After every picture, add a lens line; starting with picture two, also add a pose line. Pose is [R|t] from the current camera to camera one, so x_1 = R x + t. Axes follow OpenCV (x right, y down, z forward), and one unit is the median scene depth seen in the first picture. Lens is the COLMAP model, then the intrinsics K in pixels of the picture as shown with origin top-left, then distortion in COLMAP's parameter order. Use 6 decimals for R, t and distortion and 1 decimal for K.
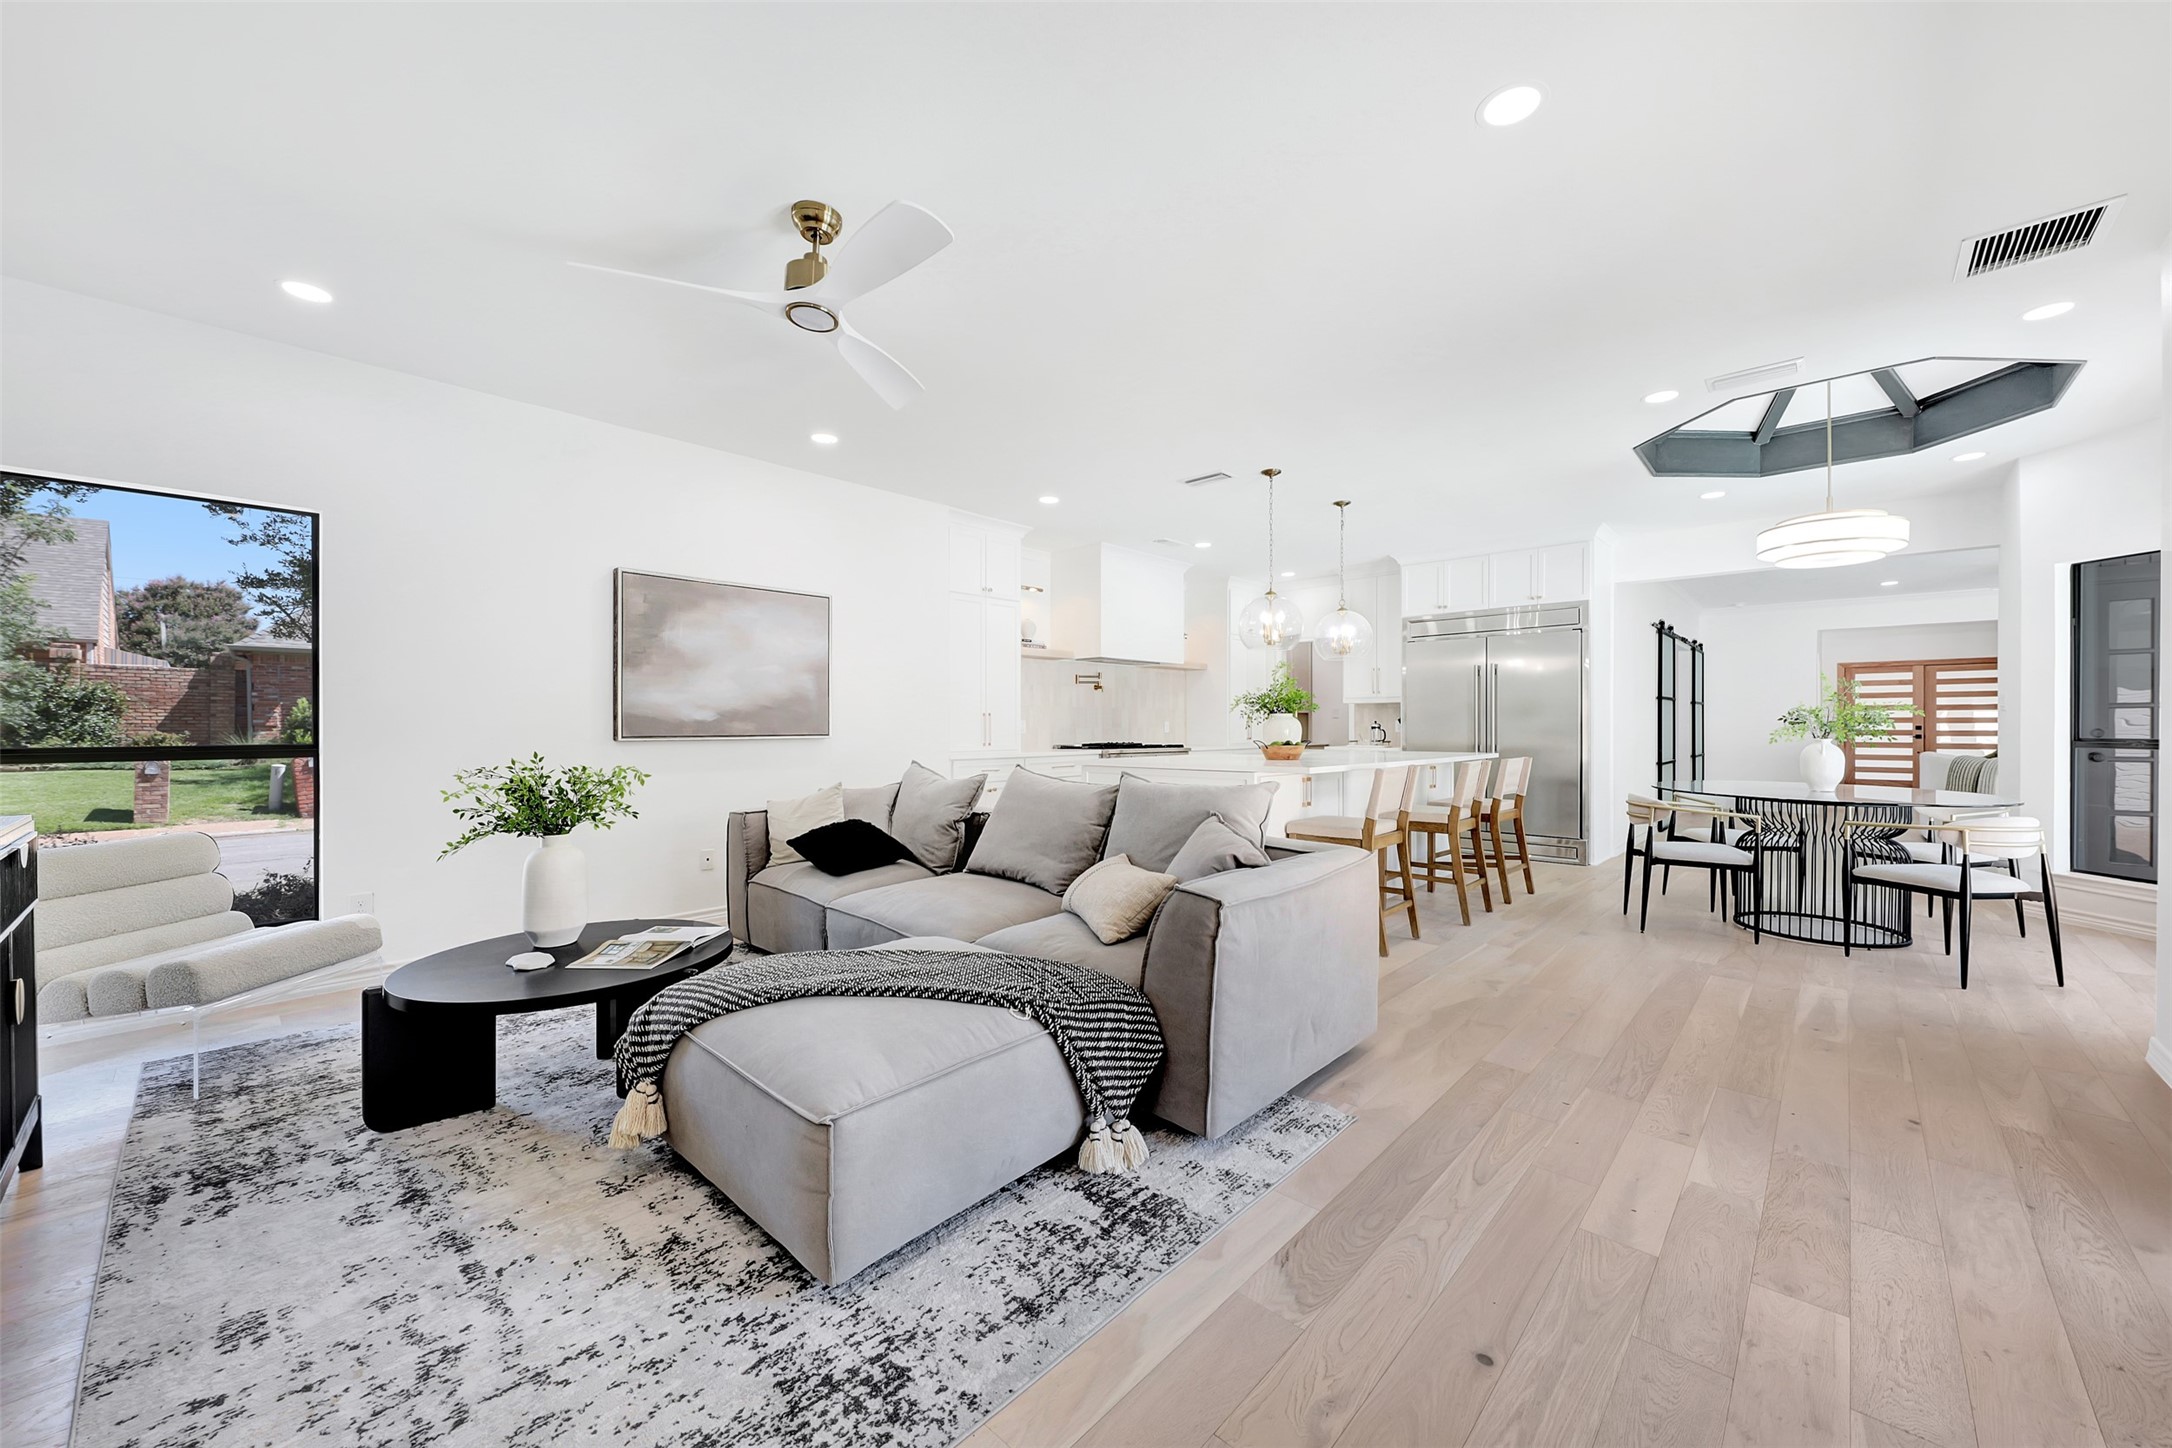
lens RADIAL K [[796.7, 0, 1105.2], [0, 796.7, 717.3], [0, 0, 1]] dist [0.009770, -0.000076]
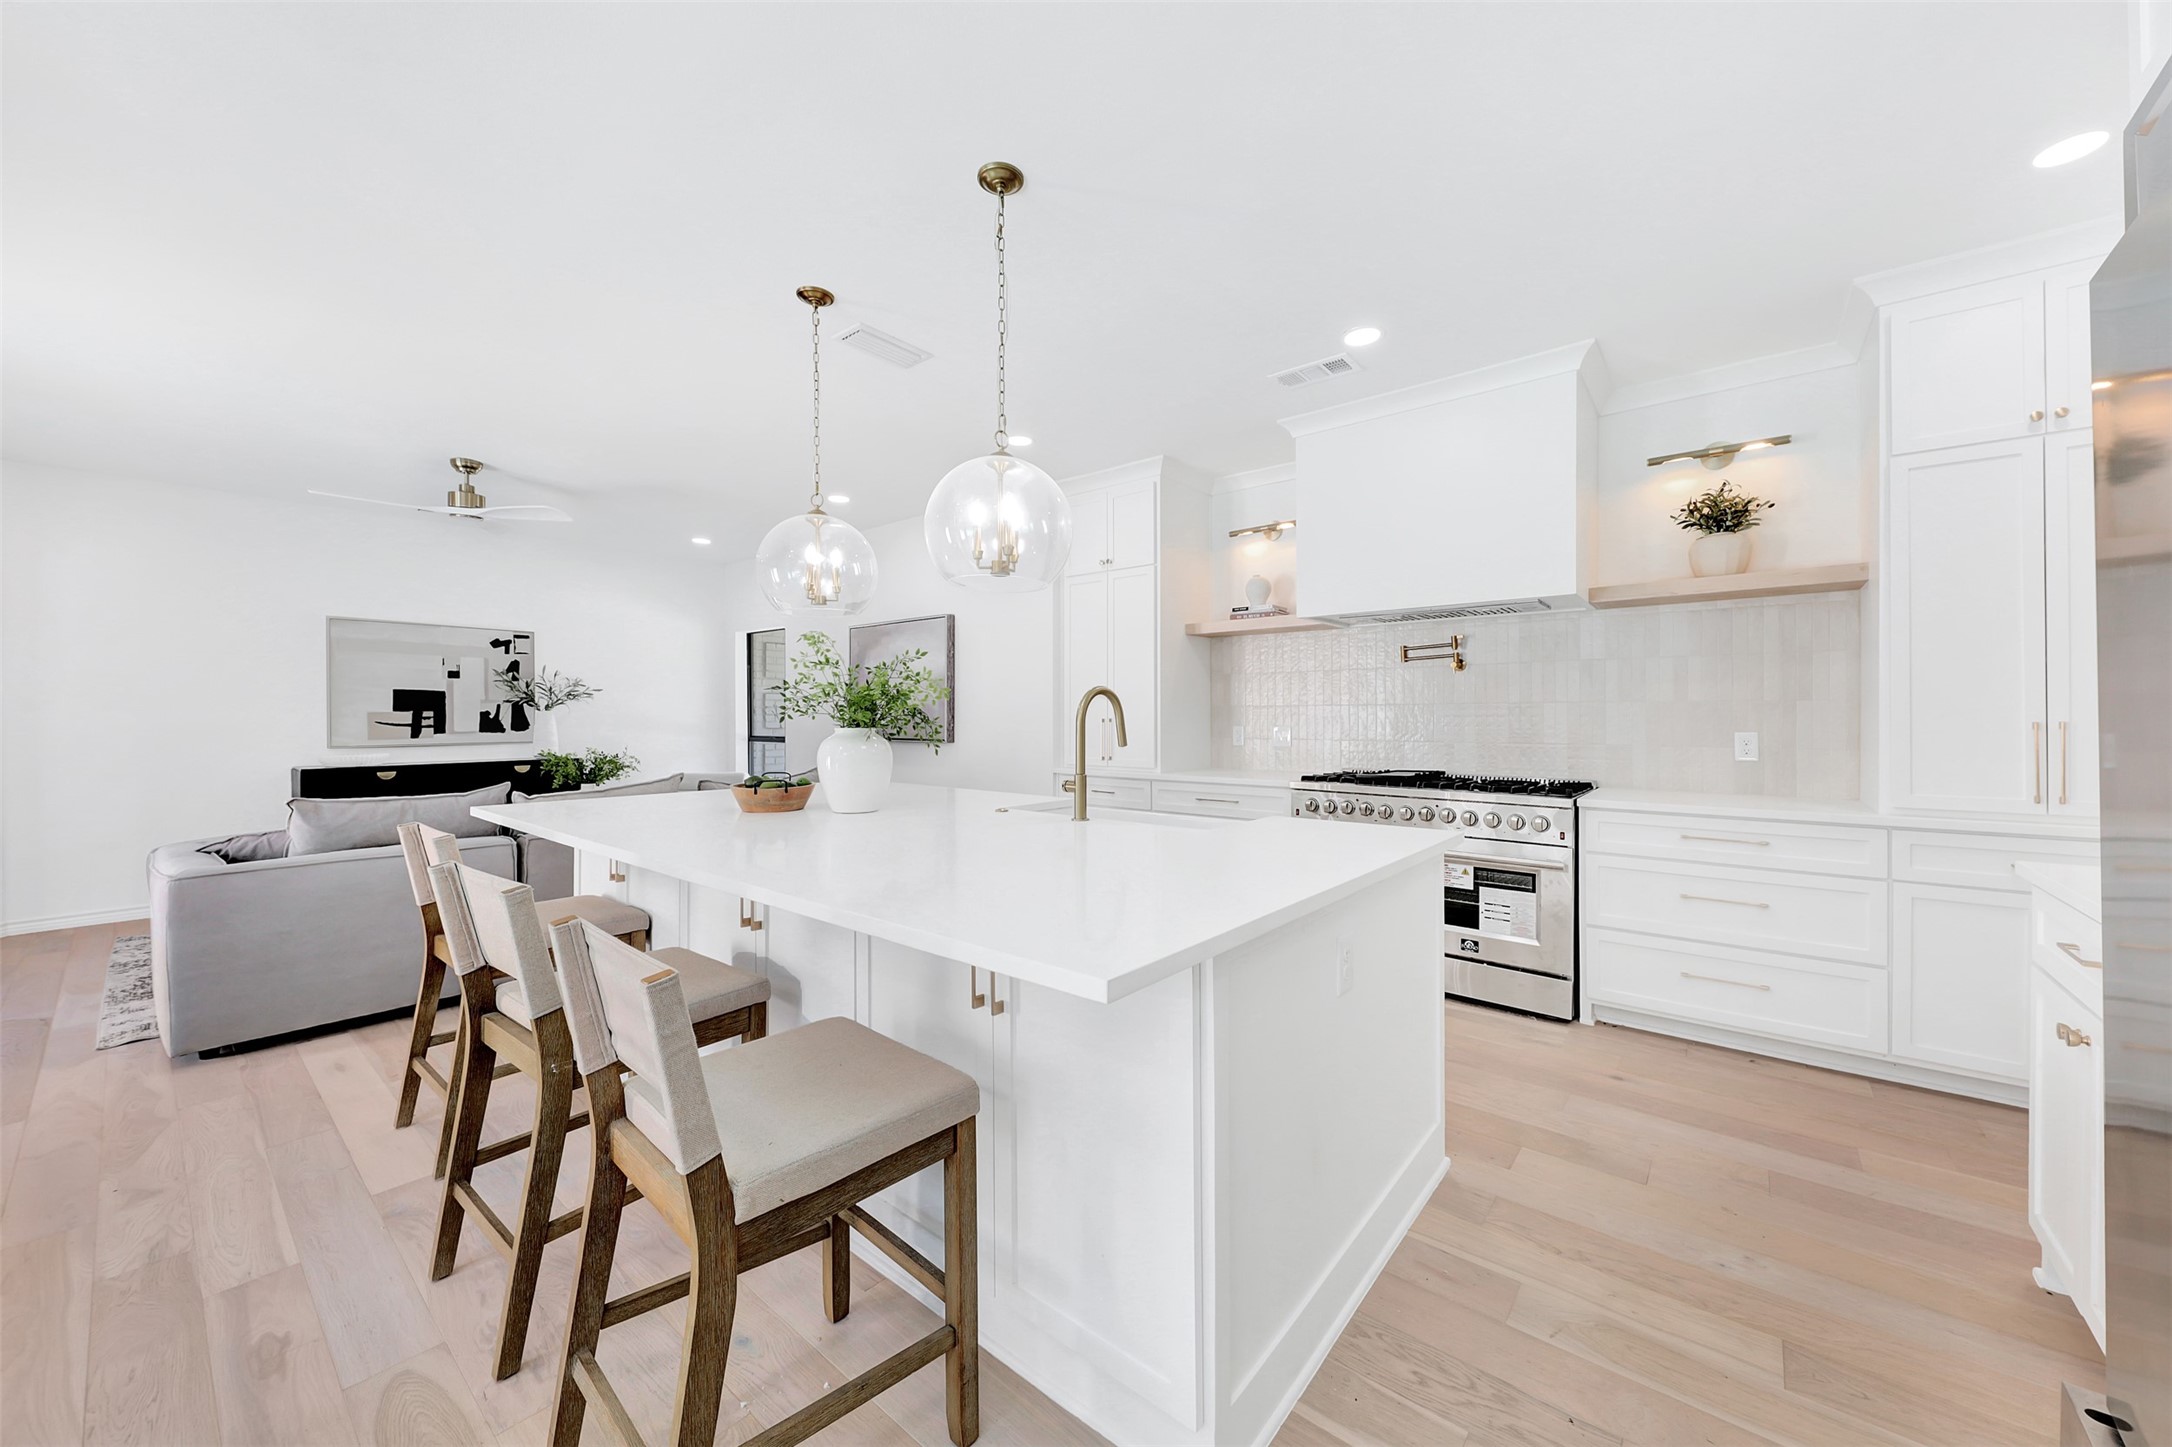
lens RADIAL K [[796.7, 0, 1105.2], [0, 796.7, 716.8], [0, 0, 1]] dist [0.009770, -0.000076]
pose [[0.051235, 0.002768, -0.998683, 0.556908], [0.006226, 0.999976, 0.003091, -0.007995], [0.998667, -0.006376, 0.051217, 0.832950]]
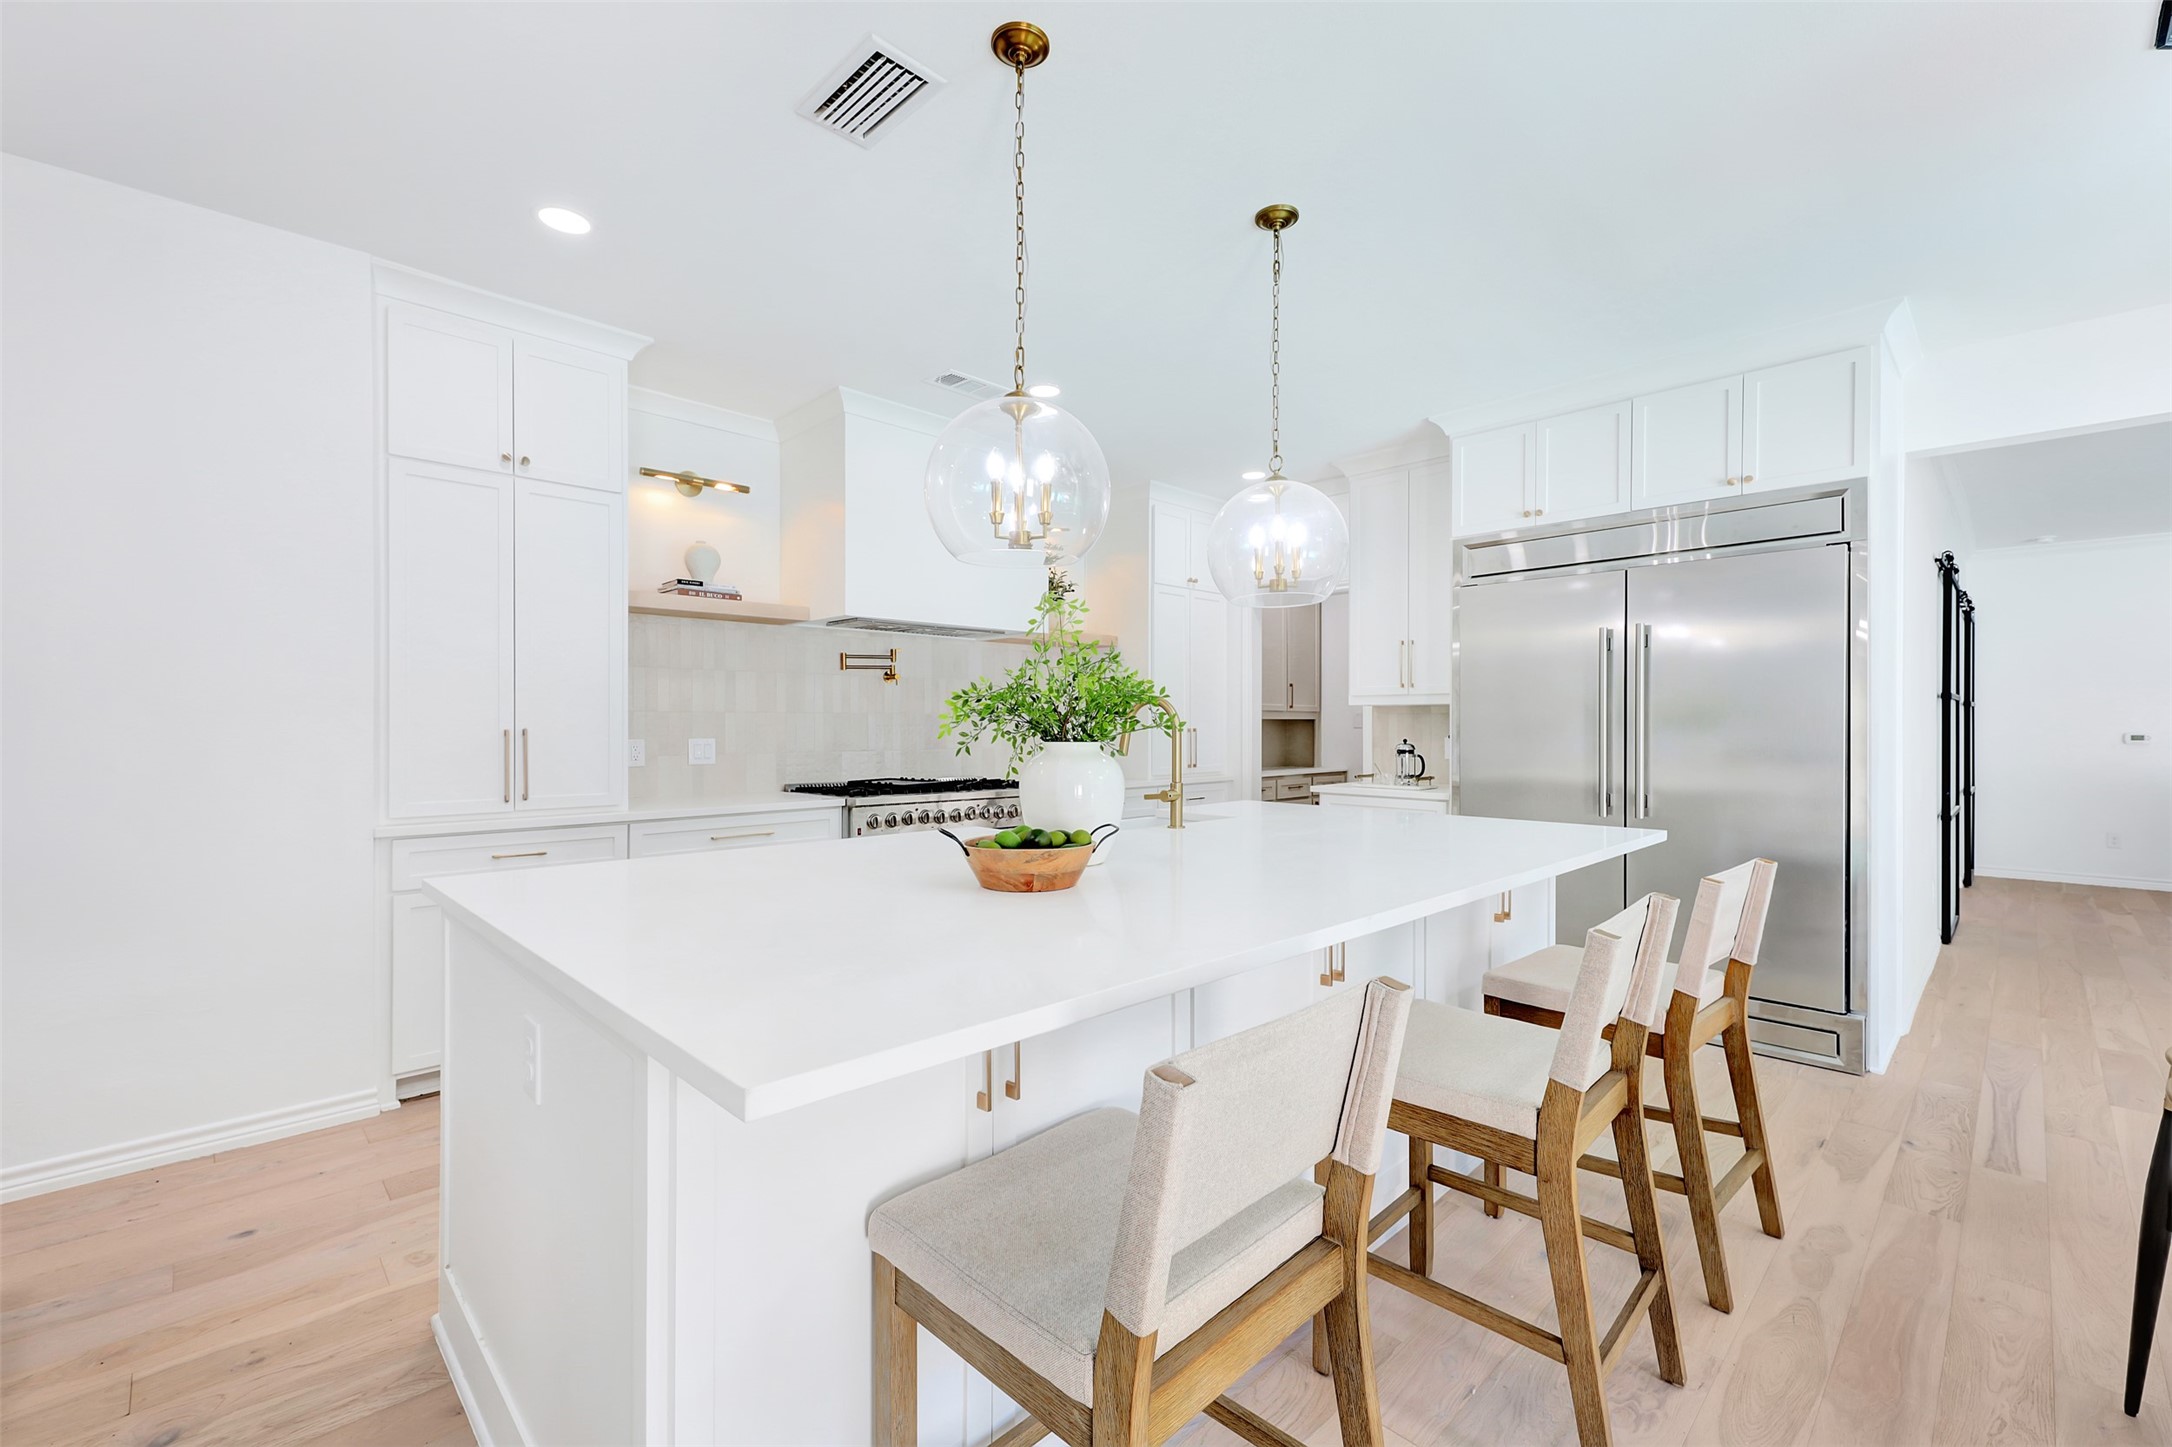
lens RADIAL K [[924.0, 0, 1086.0], [0, 924.0, 723.5], [0, 0, 1]] dist [0.002165, 0.000243]
pose [[0.998271, 0.001715, -0.058748, 0.181515], [-0.001405, 0.999985, 0.005314, -0.010127], [0.058756, -0.005222, 0.998259, 0.416510]]
